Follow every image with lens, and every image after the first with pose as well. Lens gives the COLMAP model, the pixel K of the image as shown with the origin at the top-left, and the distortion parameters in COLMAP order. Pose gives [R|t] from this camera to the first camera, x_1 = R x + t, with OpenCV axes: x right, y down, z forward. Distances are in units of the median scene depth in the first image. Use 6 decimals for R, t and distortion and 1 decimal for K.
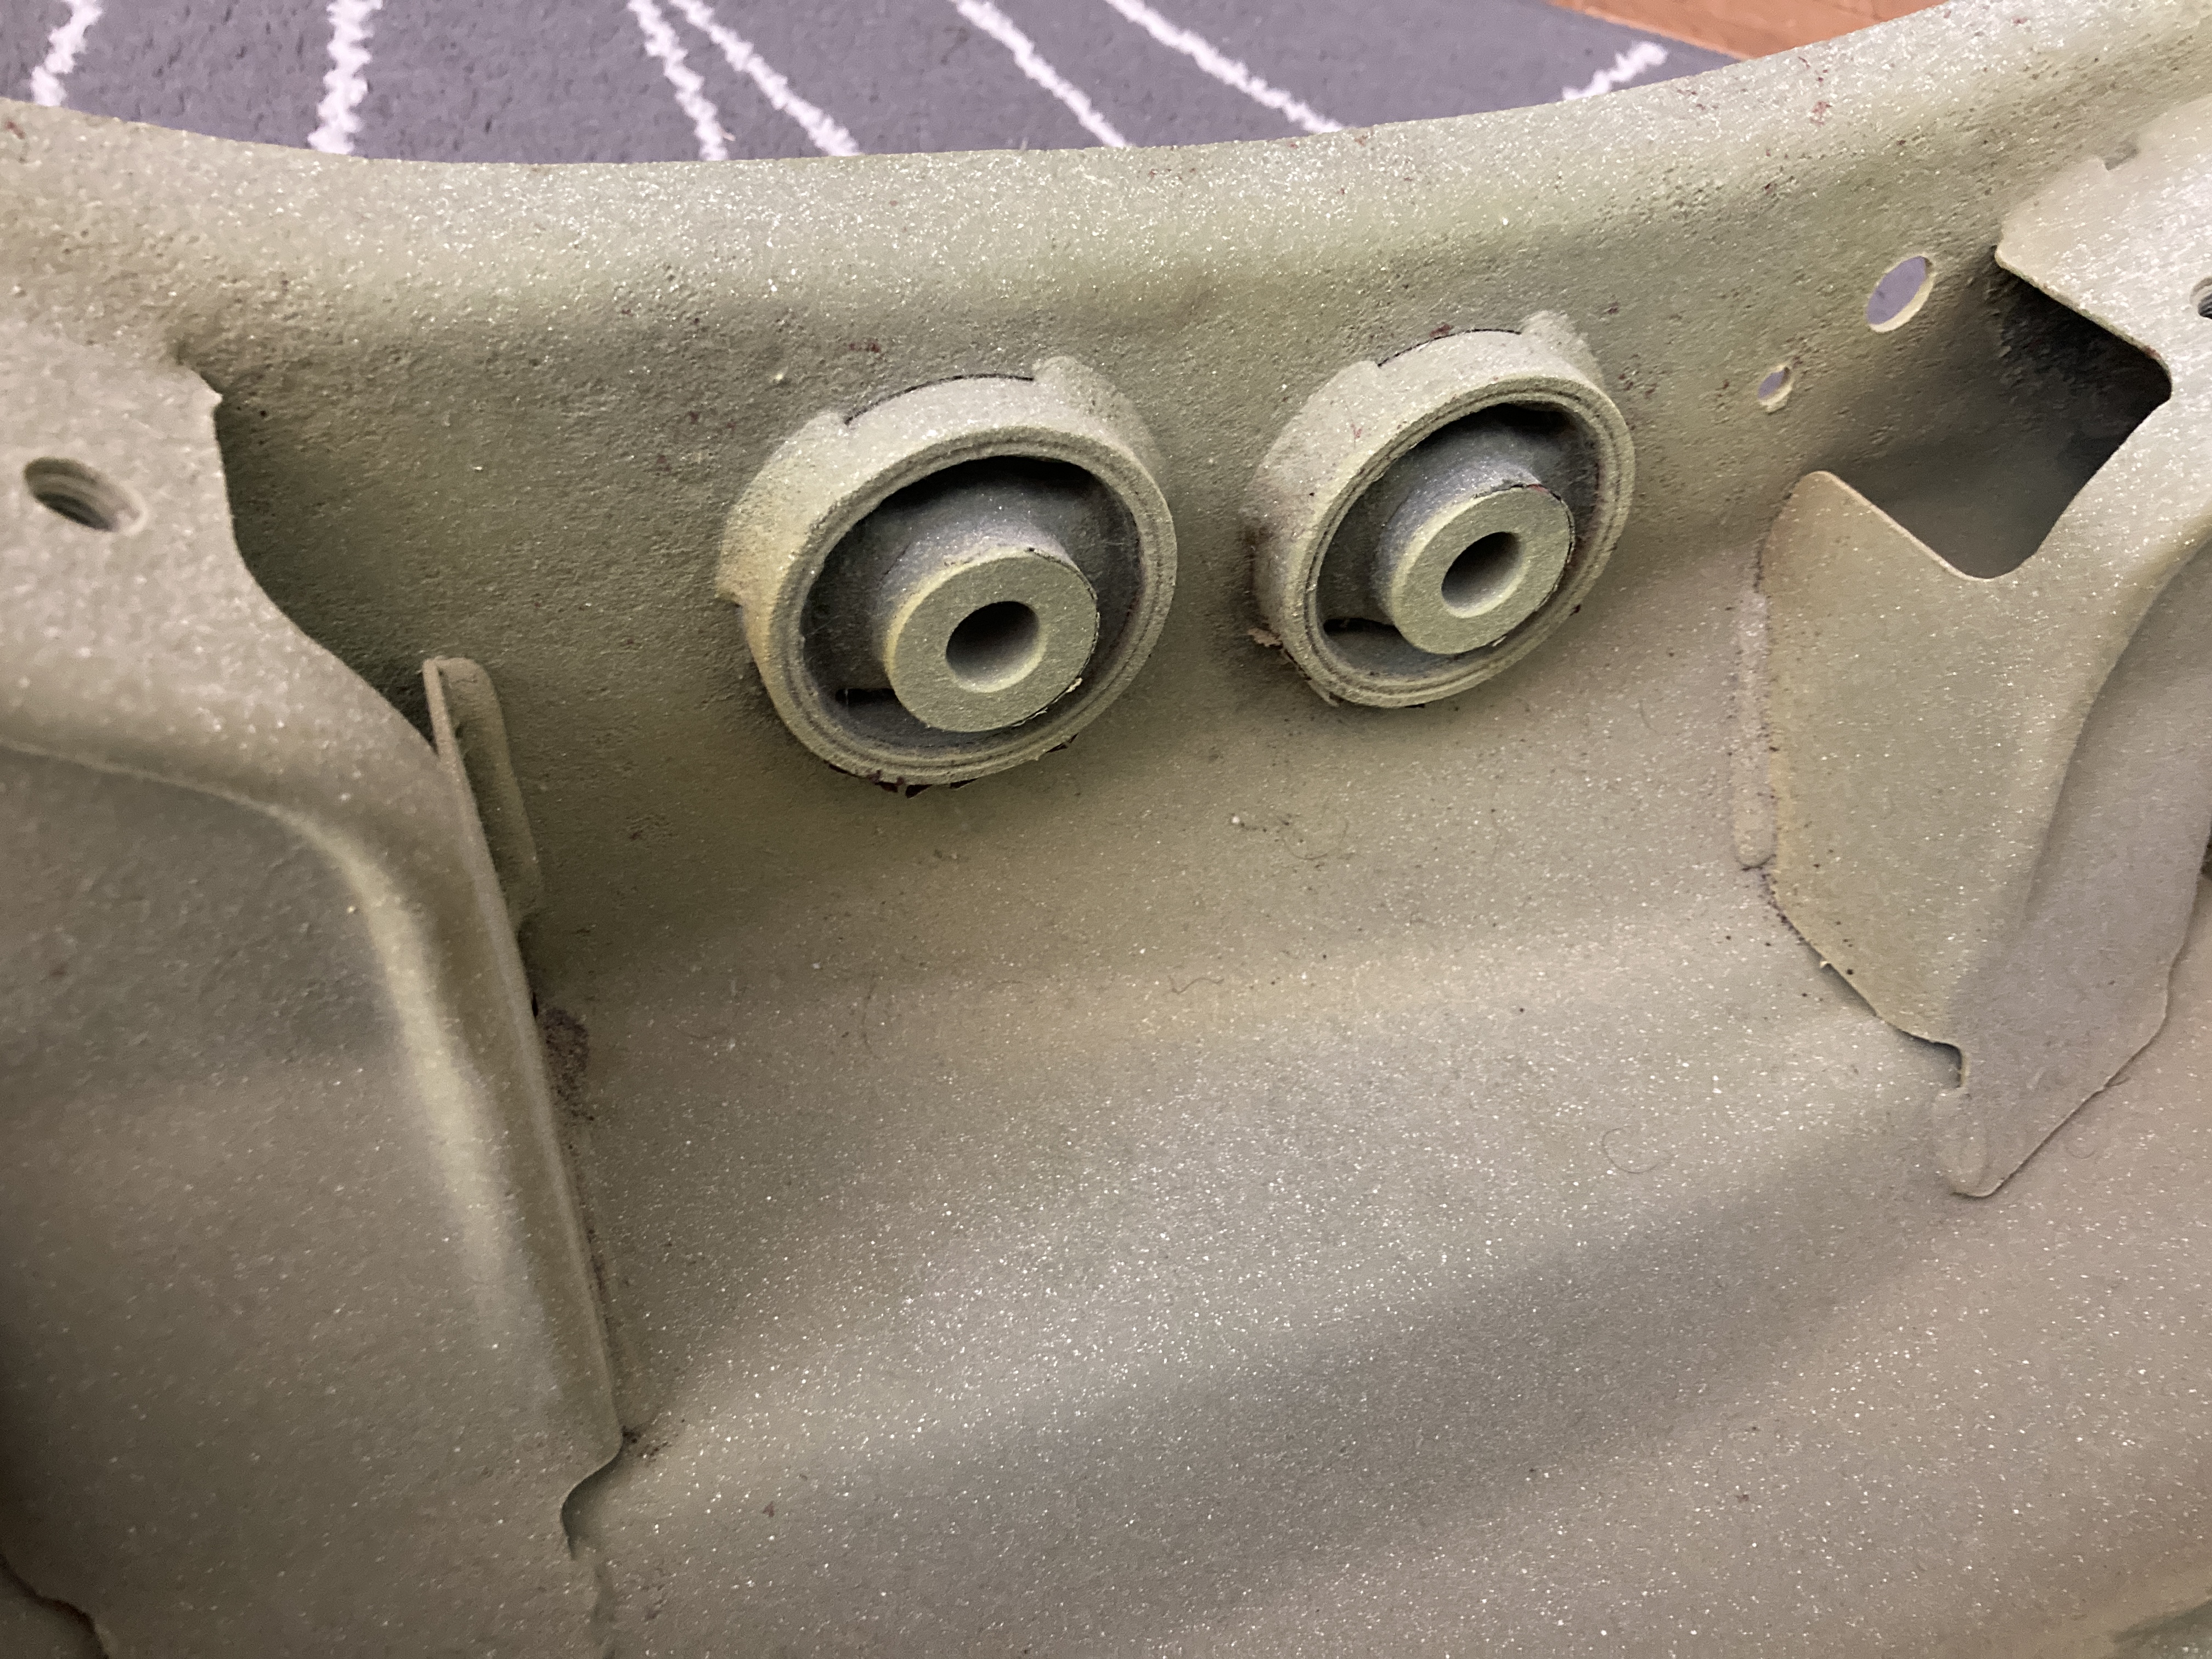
lens RADIAL K [[1792.1, 0, 1103.8], [0, 1792.1, 781.9], [0, 0, 1]] dist [-0.004157, -0.050983]
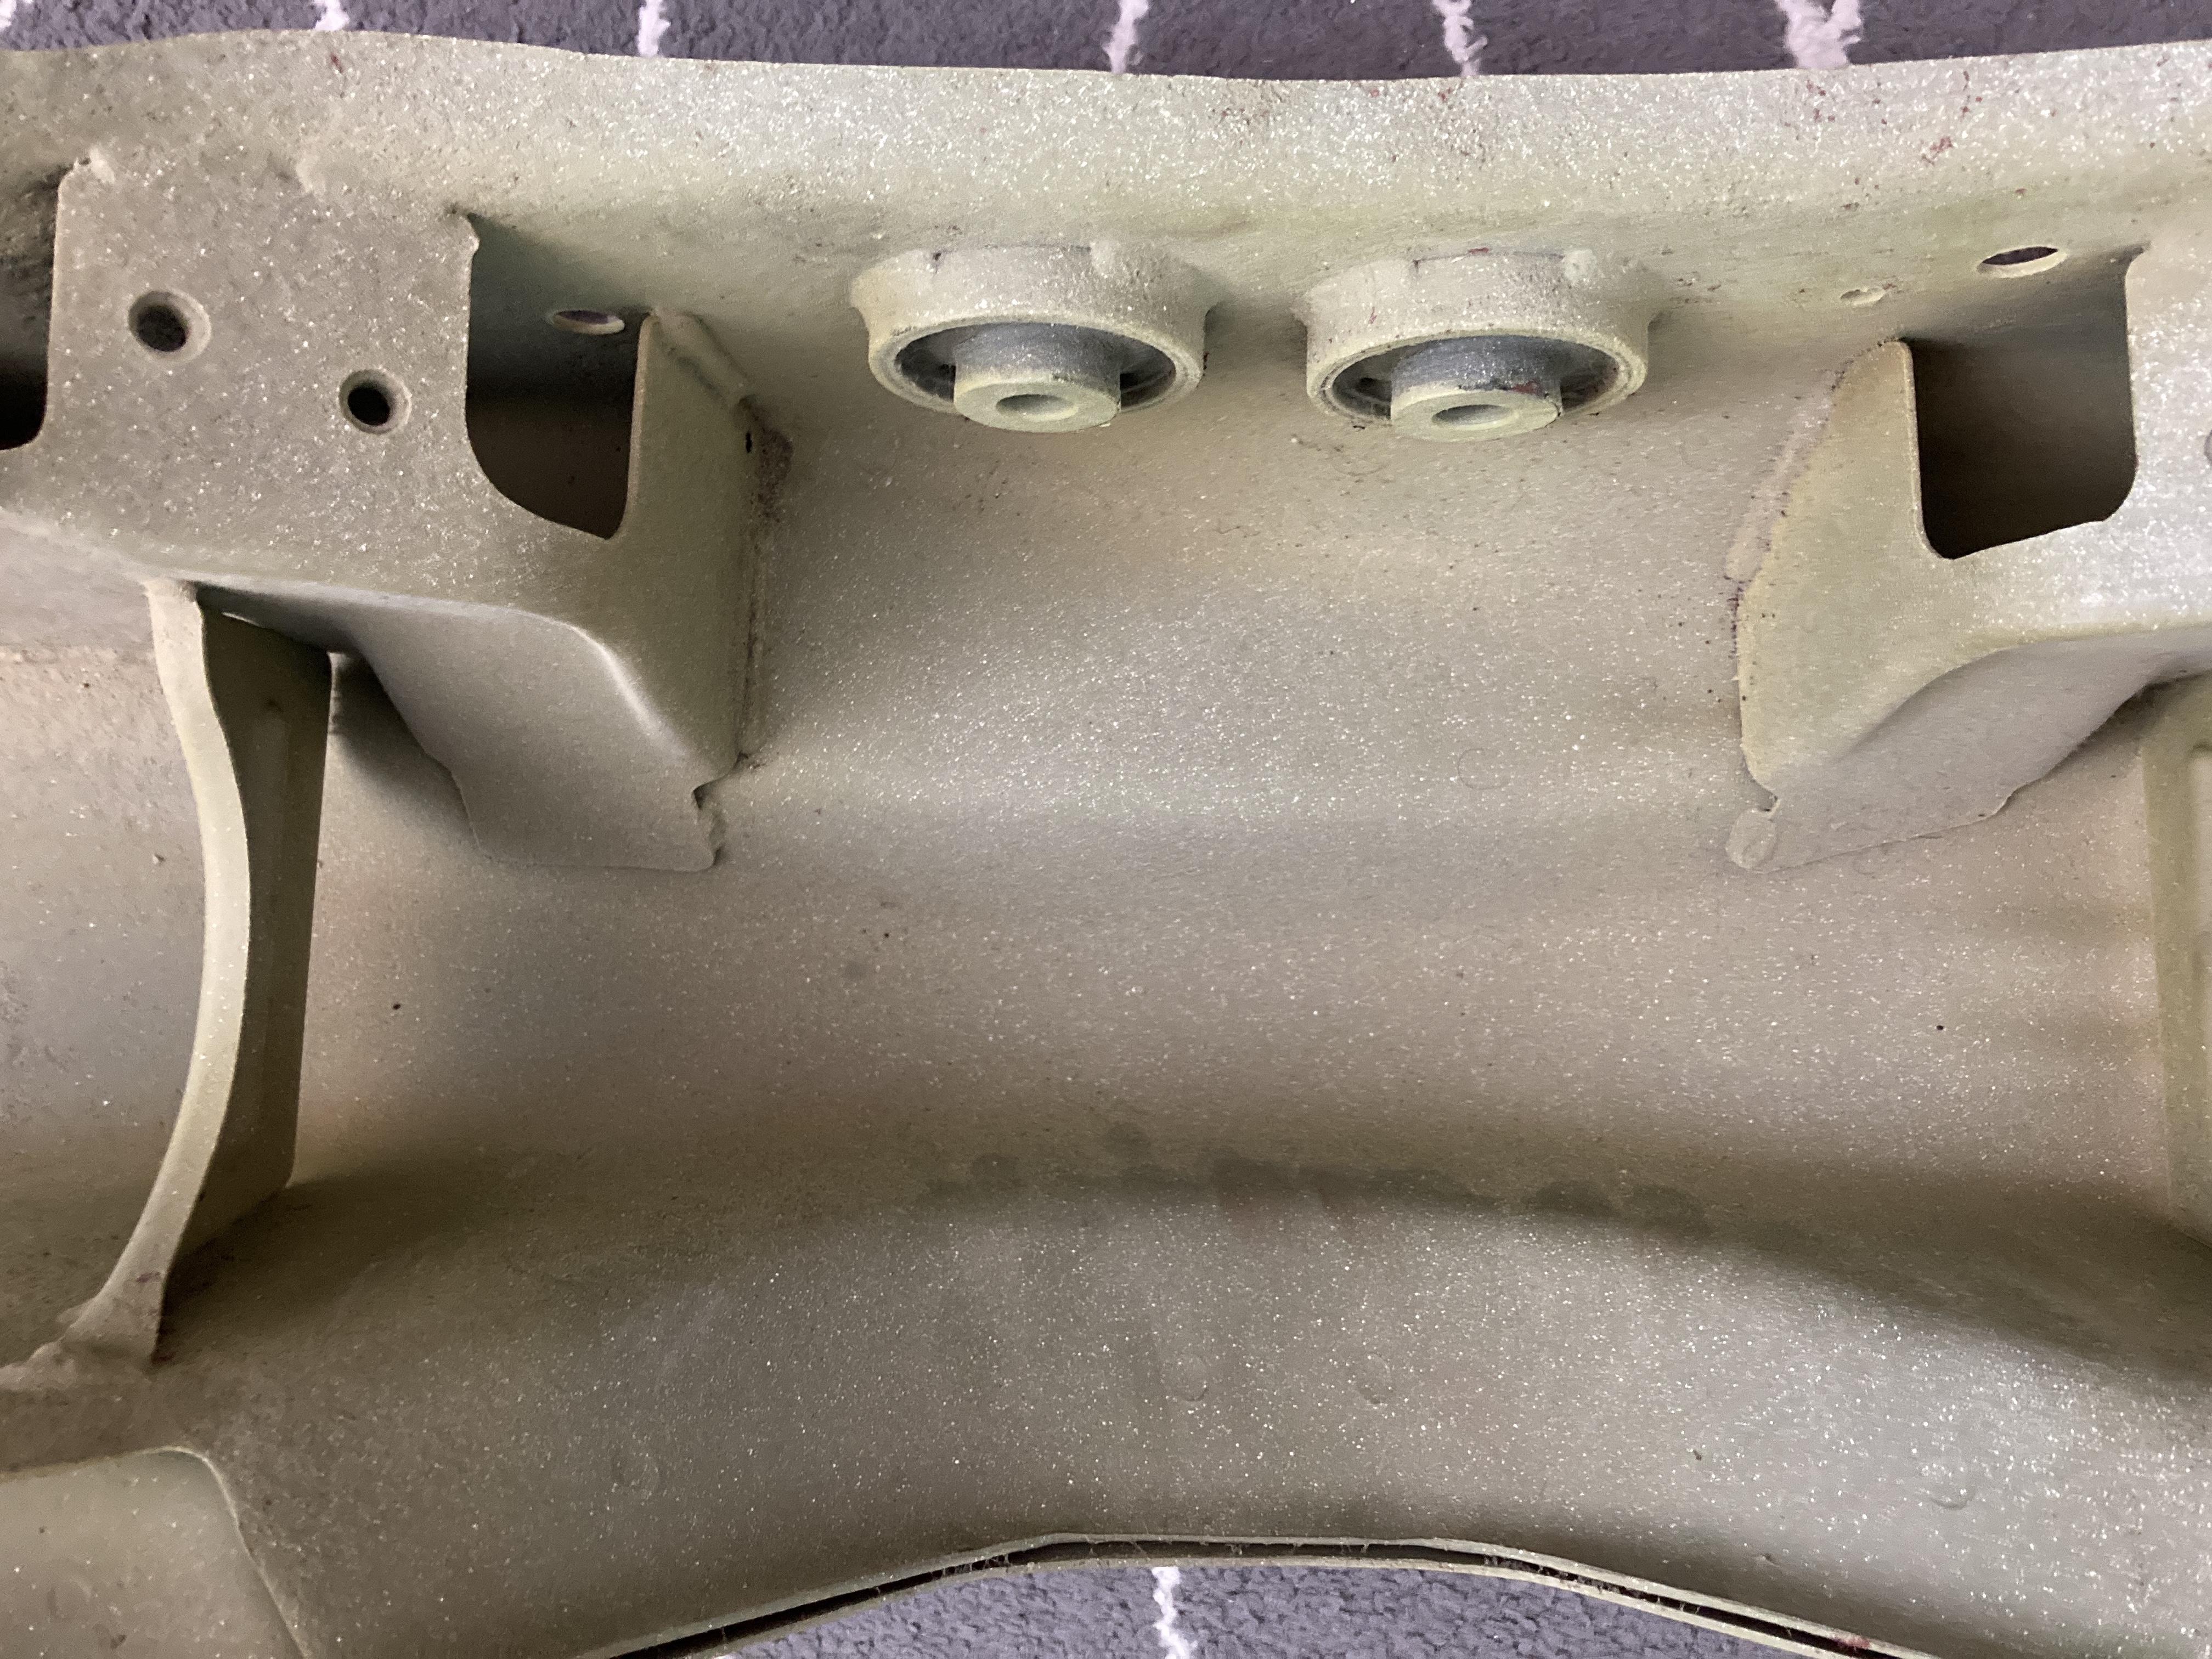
lens RADIAL K [[1818.4, 0, 1181.1], [0, 1818.4, 831.6], [0, 0, 1]] dist [0.006307, -0.135892]
pose [[0.911488, 0.396855, -0.108146, 0.321791], [-0.219236, 0.691190, 0.688616, -0.844145], [0.348030, -0.603956, 0.717016, -0.141470]]
